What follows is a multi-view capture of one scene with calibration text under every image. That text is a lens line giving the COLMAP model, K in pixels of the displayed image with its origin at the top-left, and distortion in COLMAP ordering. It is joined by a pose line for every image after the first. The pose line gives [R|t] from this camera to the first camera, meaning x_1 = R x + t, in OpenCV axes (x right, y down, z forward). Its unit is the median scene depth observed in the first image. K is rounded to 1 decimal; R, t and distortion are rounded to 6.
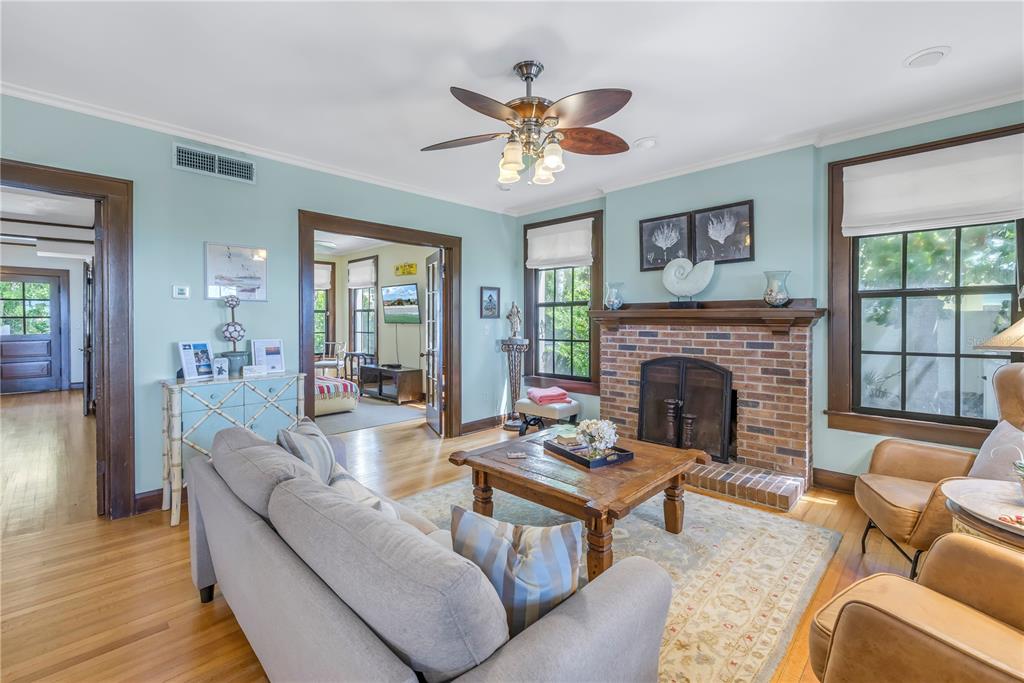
lens RADIAL K [[447.7, 0, 499.8], [0, 447.7, 324.1], [0, 0, 1]] dist [-0.000566, -0.000242]
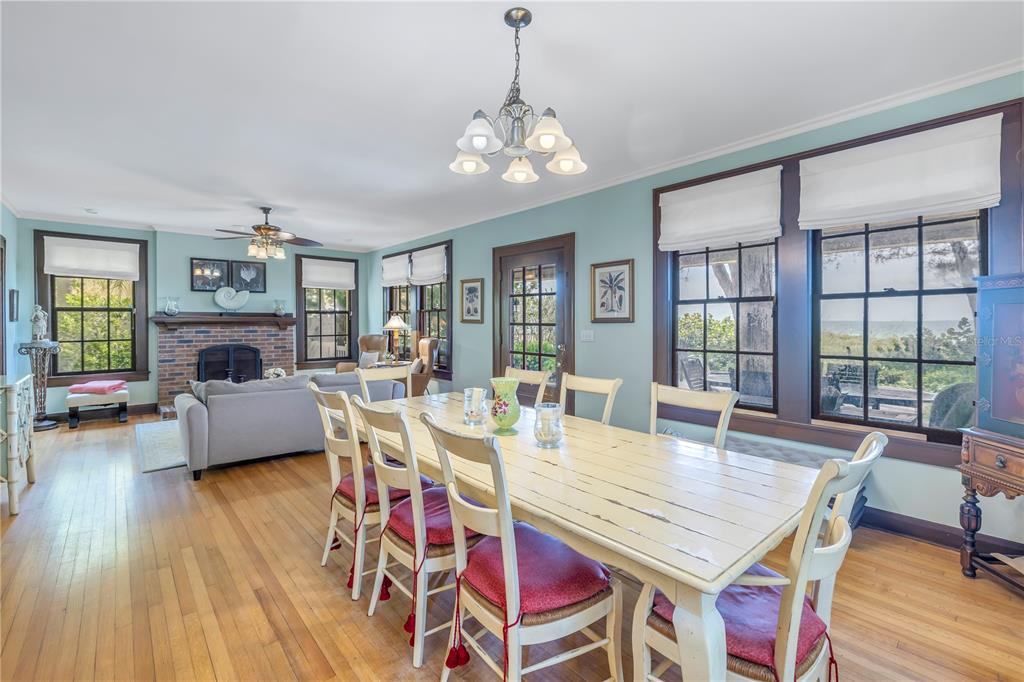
lens RADIAL K [[447.7, 0, 499.8], [0, 447.7, 323.6], [0, 0, 1]] dist [-0.000566, -0.000242]
pose [[0.078834, -0.004589, 0.996877, -1.278250], [0.009430, 0.999948, 0.003857, -0.003876], [-0.996843, 0.009097, 0.078874, -0.184477]]
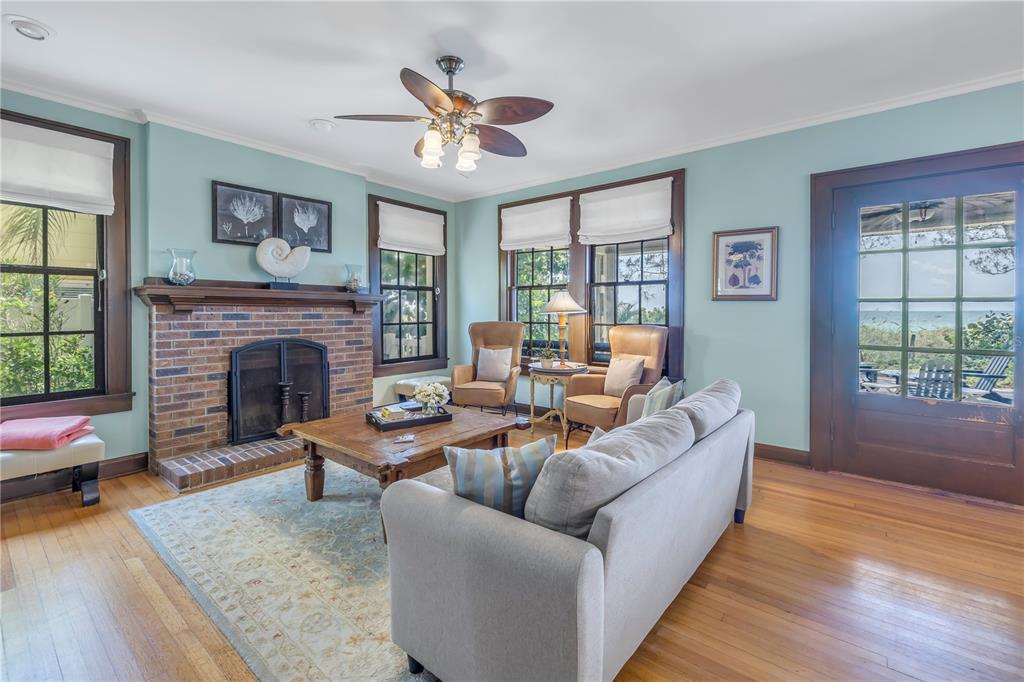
lens RADIAL K [[445.6, 0, 512.6], [0, 445.6, 313.0], [0, 0, 1]] dist [-0.000395, 0.000068]
pose [[-0.107256, -0.002949, 0.994227, -0.649159], [0.008974, 0.999952, 0.003934, 0.018351], [-0.994191, 0.009344, -0.107225, 0.616333]]
